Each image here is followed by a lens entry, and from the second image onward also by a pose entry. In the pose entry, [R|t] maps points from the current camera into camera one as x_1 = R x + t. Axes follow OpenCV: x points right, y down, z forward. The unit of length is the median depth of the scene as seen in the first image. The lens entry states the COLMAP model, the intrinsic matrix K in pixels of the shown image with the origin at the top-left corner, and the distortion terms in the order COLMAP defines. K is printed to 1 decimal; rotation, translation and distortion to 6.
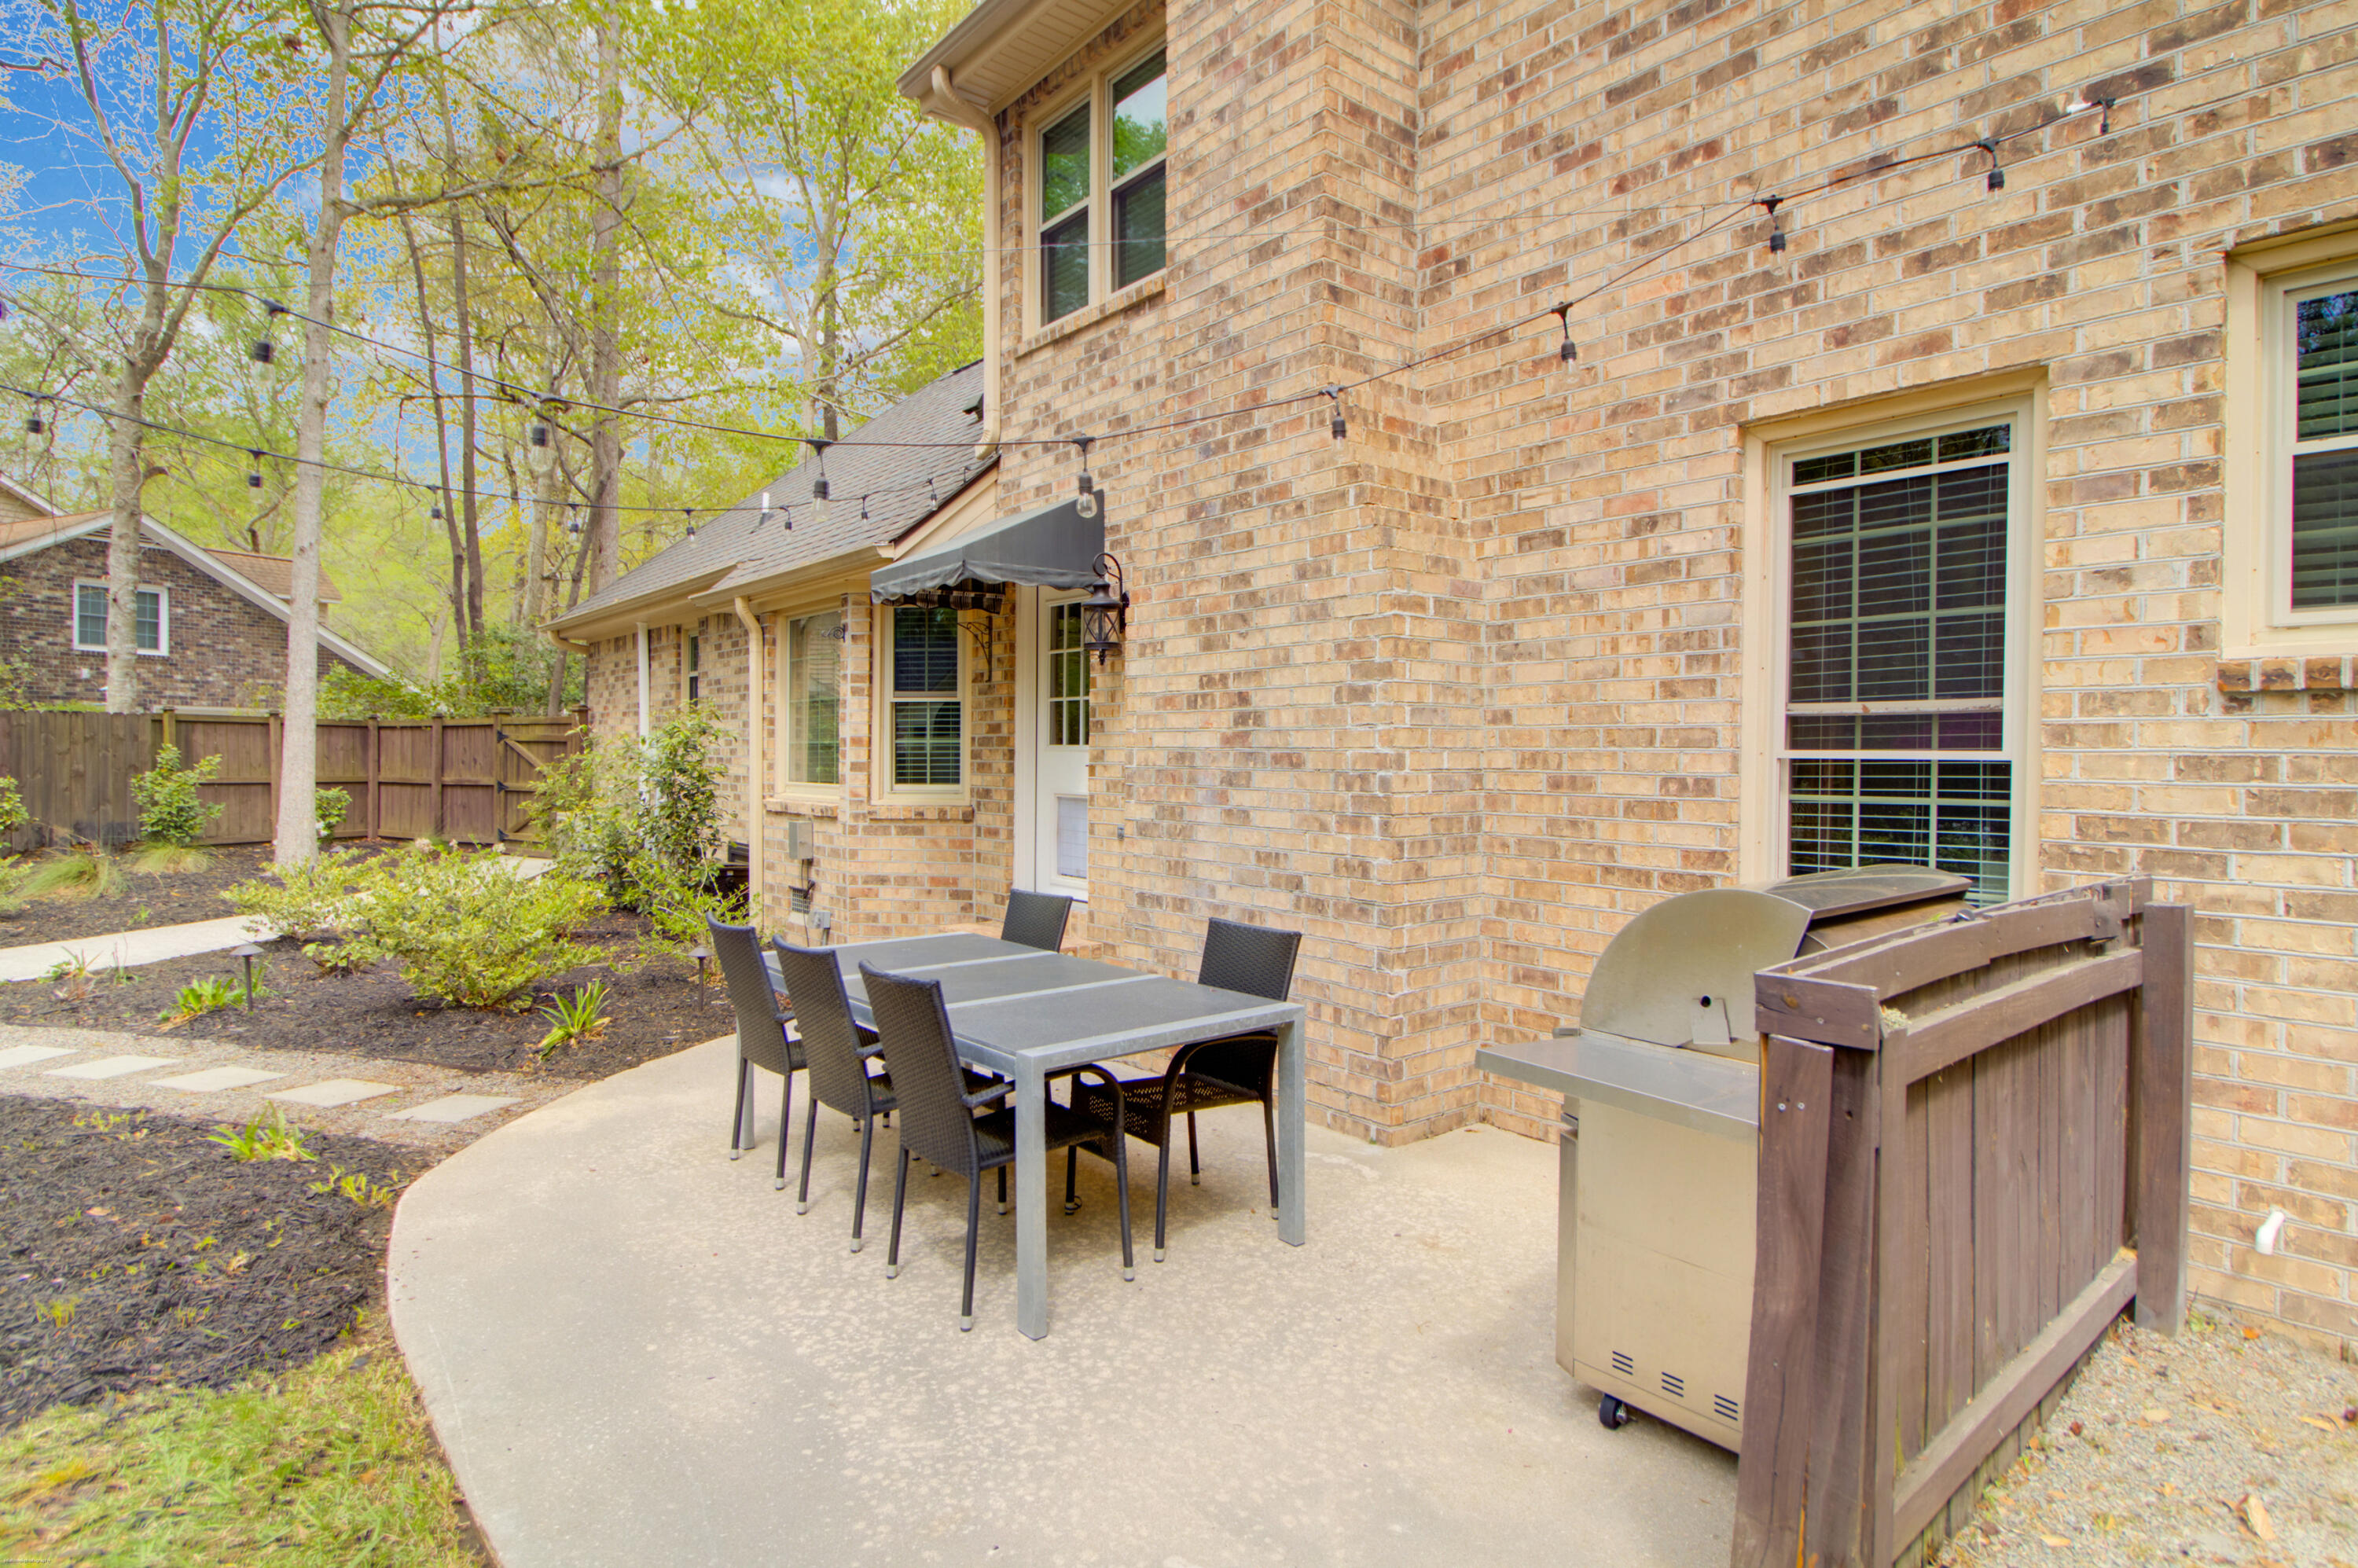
lens RADIAL K [[1264.5, 0, 1181.0], [0, 1264.5, 769.6], [0, 0, 1]] dist [0.004975, -0.015728]
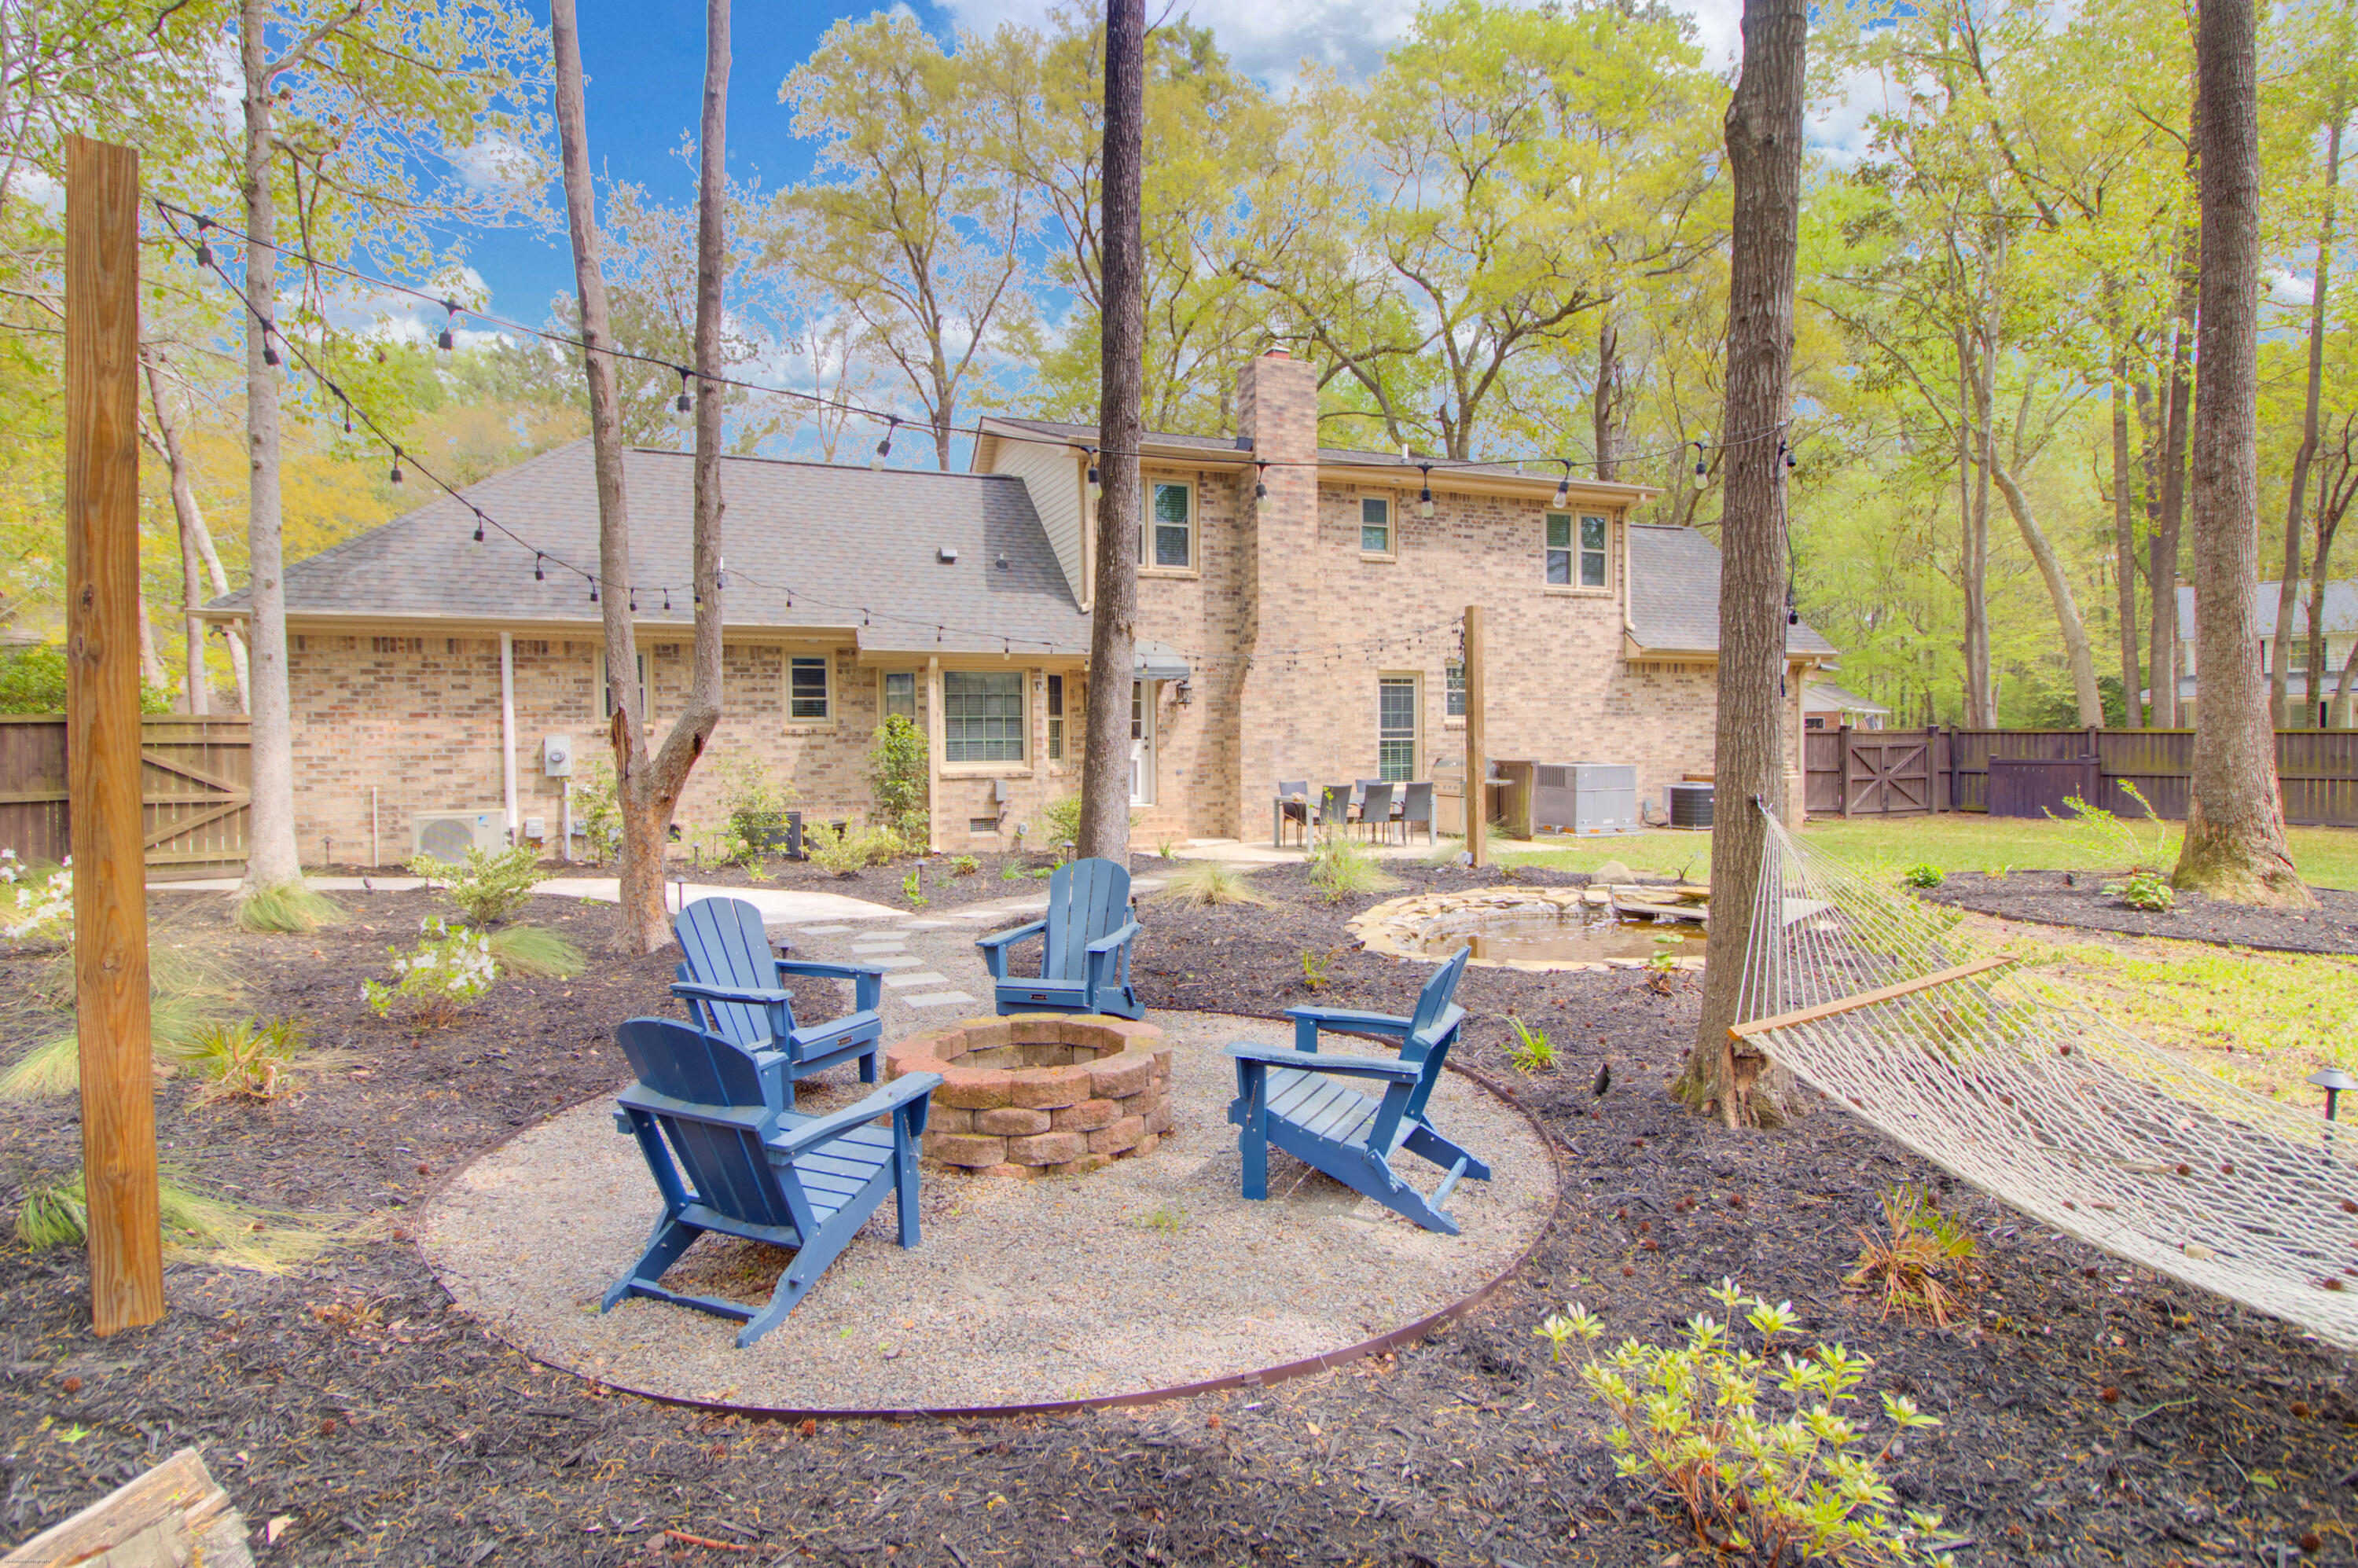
lens RADIAL K [[1229.1, 0, 1179.0], [0, 1229.1, 784.0], [0, 0, 1]] dist [0.001713, -0.018775]
pose [[0.271748, -0.036484, 0.961677, -3.957507], [0.028930, 0.999139, 0.029730, -0.003044], [-0.961933, 0.019742, 0.272570, 0.433978]]
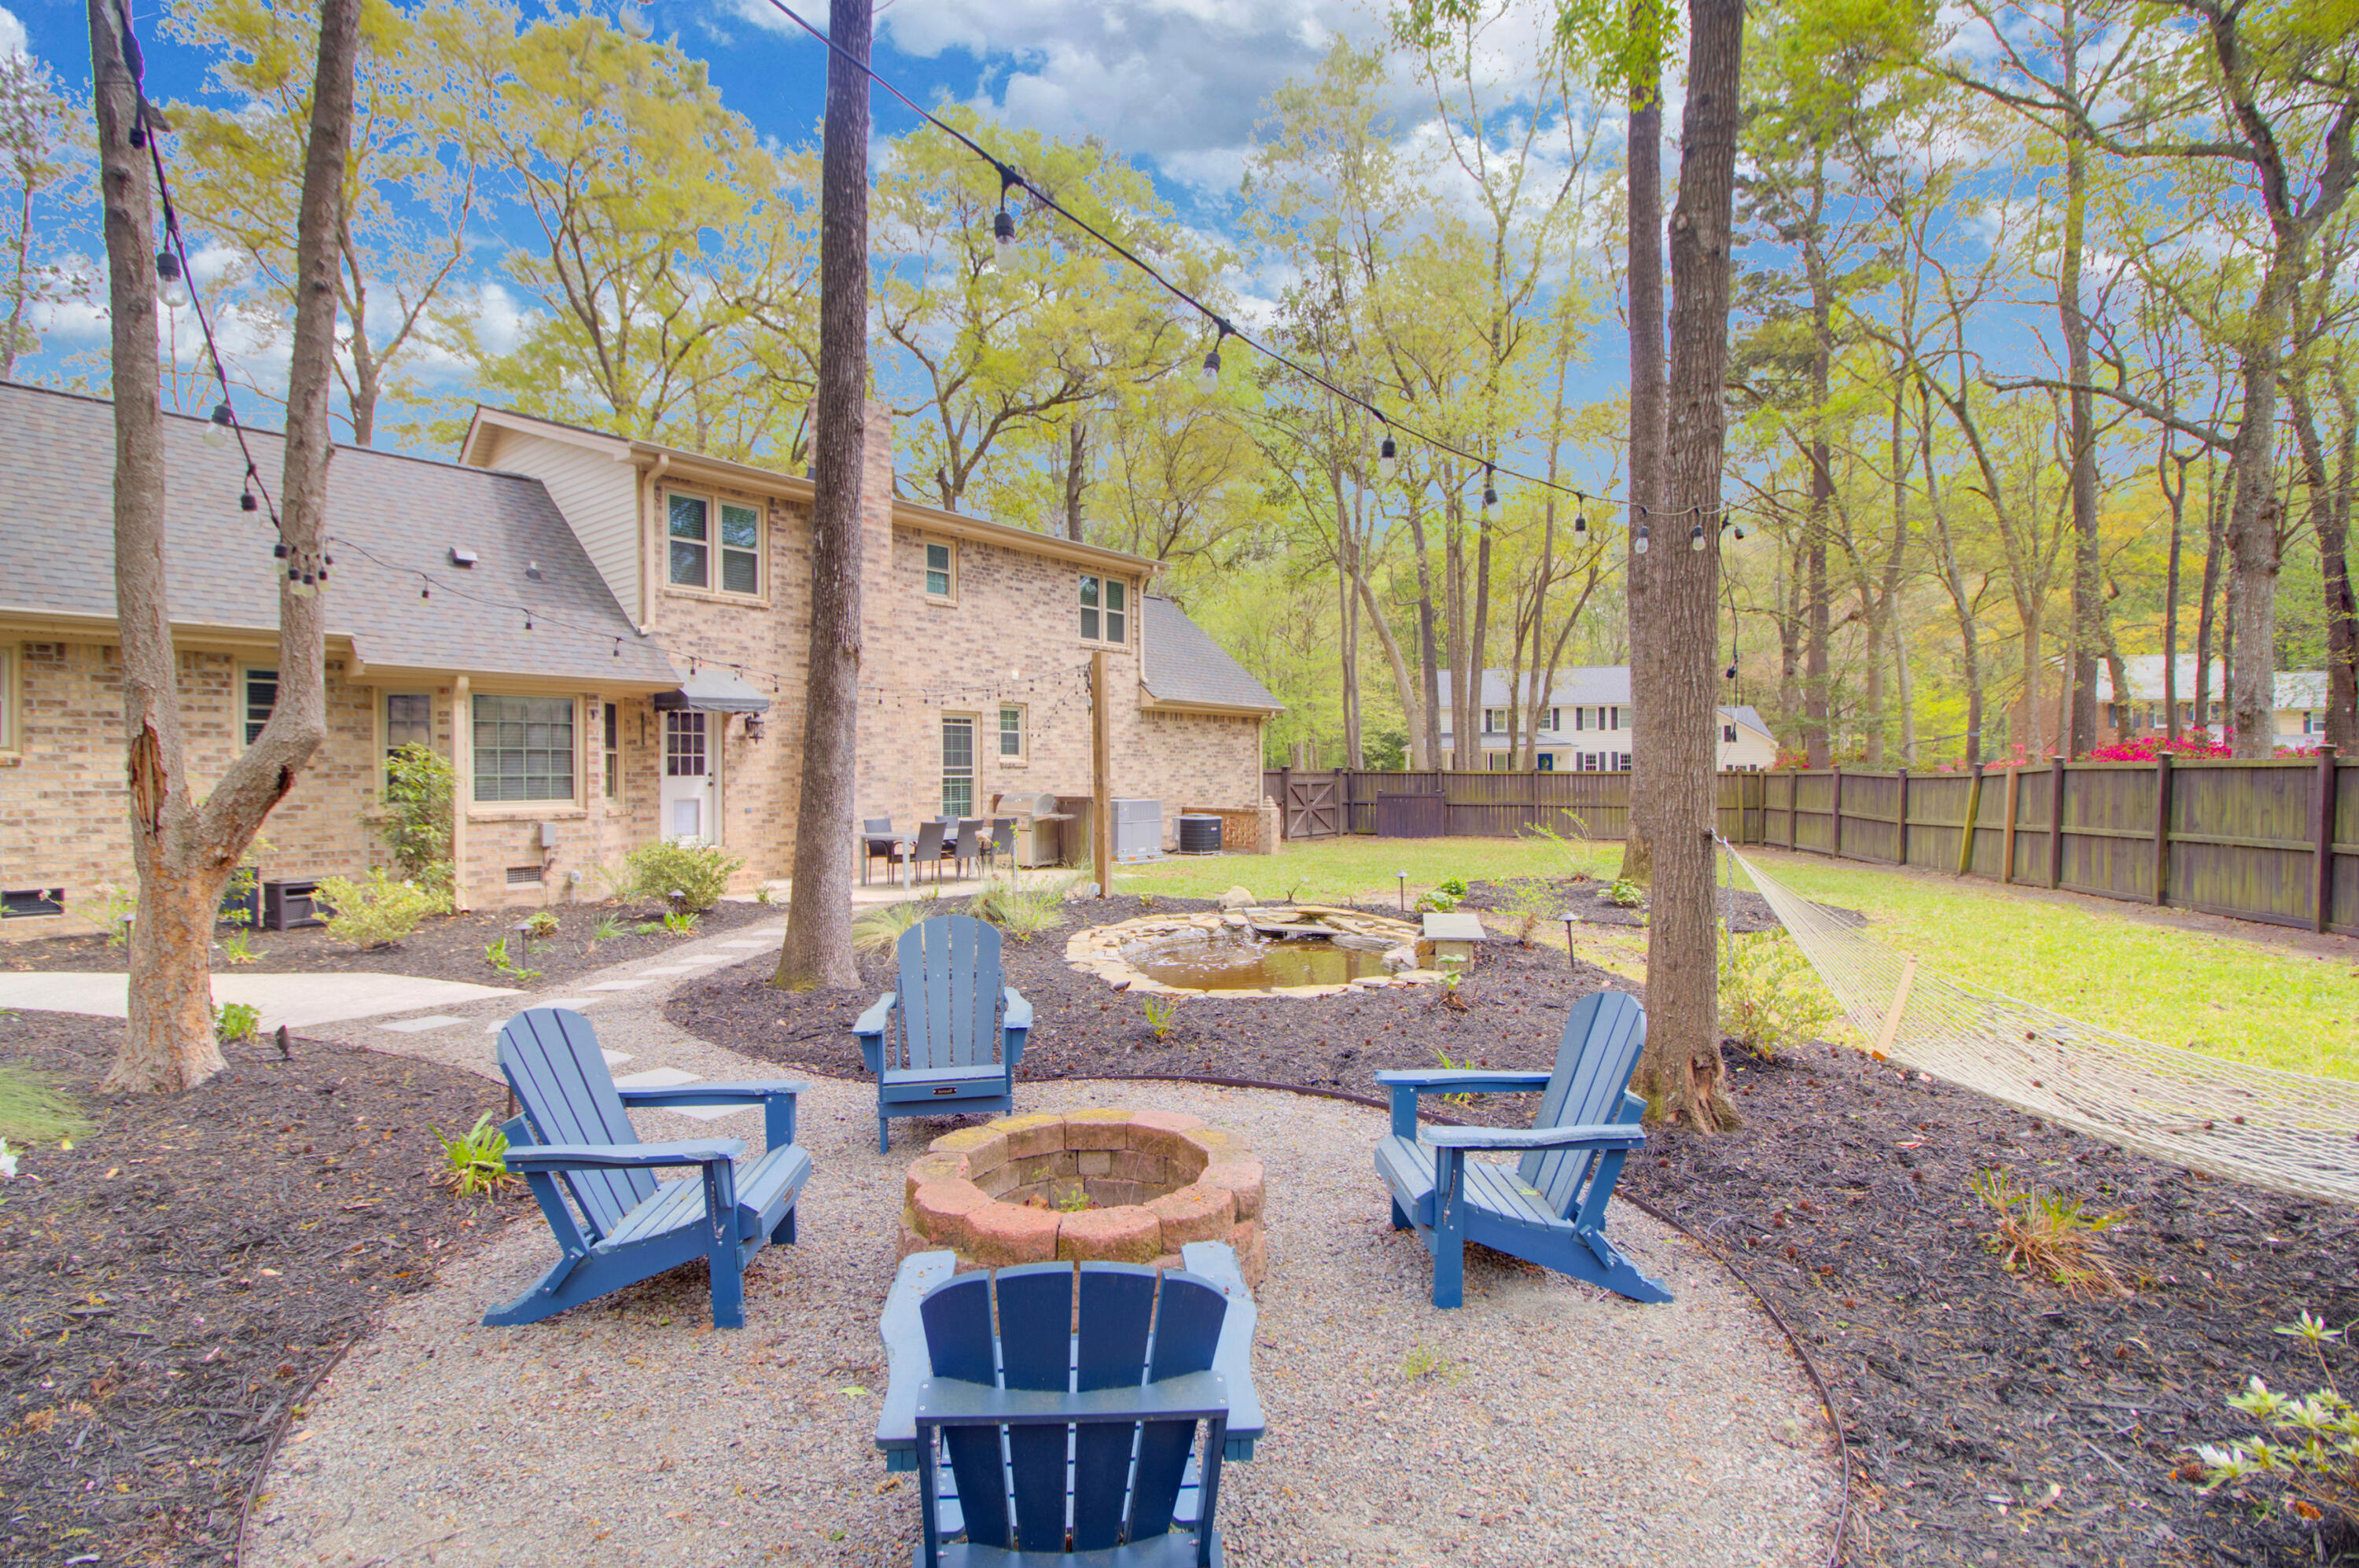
lens RADIAL K [[1099.1, 0, 1179.5], [0, 1099.1, 784.0], [0, 0, 1]] dist [-0.001591, -0.013882]
pose [[-0.230781, -0.008159, 0.972971, -3.694376], [0.024240, 0.999606, 0.014132, -0.019838], [-0.972704, 0.026846, -0.230493, 1.020896]]
